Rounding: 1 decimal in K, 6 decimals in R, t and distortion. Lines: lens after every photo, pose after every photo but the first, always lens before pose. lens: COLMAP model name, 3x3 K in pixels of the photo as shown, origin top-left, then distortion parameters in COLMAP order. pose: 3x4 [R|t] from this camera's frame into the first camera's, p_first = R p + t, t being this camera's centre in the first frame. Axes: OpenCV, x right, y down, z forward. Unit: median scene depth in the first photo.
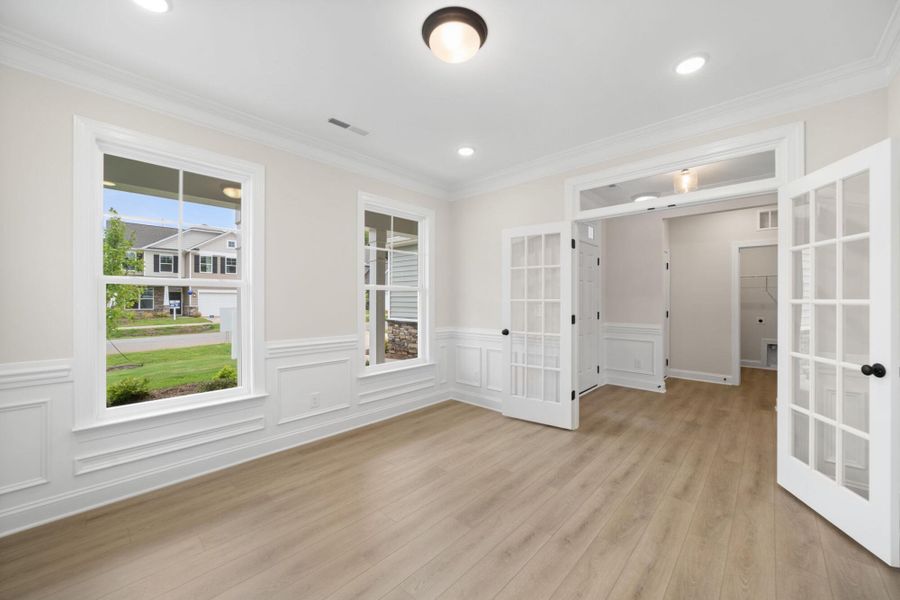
lens RADIAL K [[348.2, 0, 461.1], [0, 348.2, 297.9], [0, 0, 1]] dist [-0.005485, 0.001700]
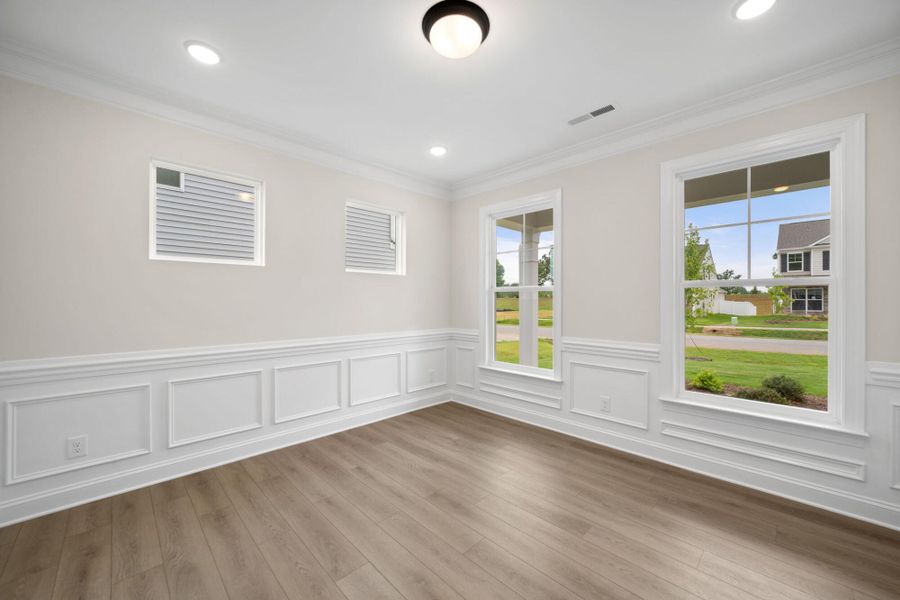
lens RADIAL K [[348.2, 0, 455.9], [0, 348.2, 300.8], [0, 0, 1]] dist [-0.005485, 0.001700]
pose [[-0.056922, -0.000453, -0.998378, 0.236039], [0.006024, 0.999982, -0.000798, 0.001251], [0.998360, -0.006059, -0.056919, 0.261645]]
